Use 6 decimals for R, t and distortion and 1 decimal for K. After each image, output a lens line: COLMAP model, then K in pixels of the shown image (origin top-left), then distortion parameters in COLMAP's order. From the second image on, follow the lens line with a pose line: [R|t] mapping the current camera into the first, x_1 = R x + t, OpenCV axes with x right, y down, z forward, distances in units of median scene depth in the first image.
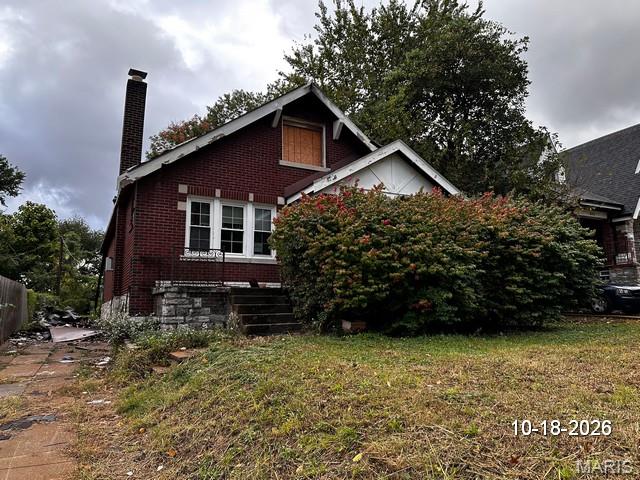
lens RADIAL K [[444.7, 0, 320.6], [0, 444.7, 242.1], [0, 0, 1]] dist [0.005025, 0.000233]
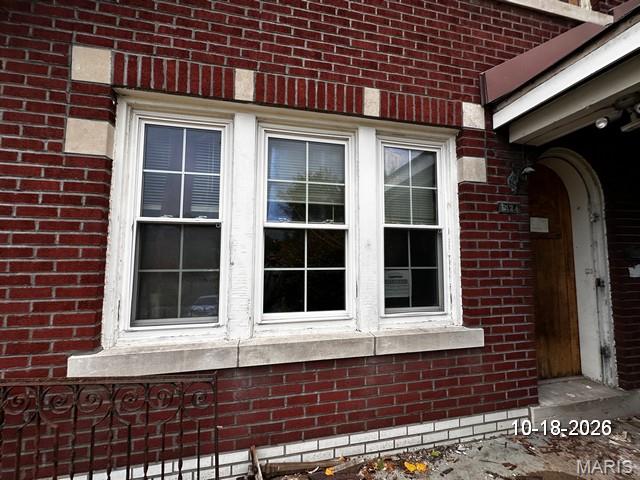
lens RADIAL K [[256.5, 0, 319.5], [0, 256.5, 241.3], [0, 0, 1]] dist [-0.001643, -0.000478]
pose [[0.962386, -0.010034, -0.271501, -0.147394], [0.033993, 0.995912, 0.083688, -0.031205], [0.269551, -0.089770, 0.958793, 0.846409]]
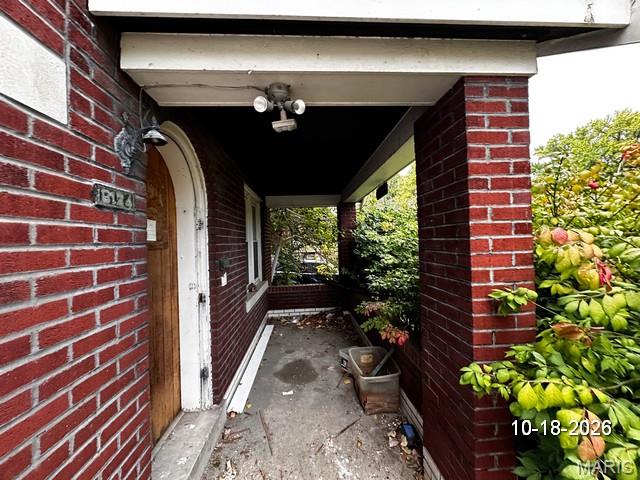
lens RADIAL K [[256.5, 0, 320.7], [0, 256.5, 240.0], [0, 0, 1]] dist [-0.001643, -0.000478]
pose [[0.410356, 0.003568, 0.911918, -0.120622], [-0.113957, 0.992354, 0.047397, -0.032895], [-0.904777, -0.123369, 0.407625, 0.950786]]
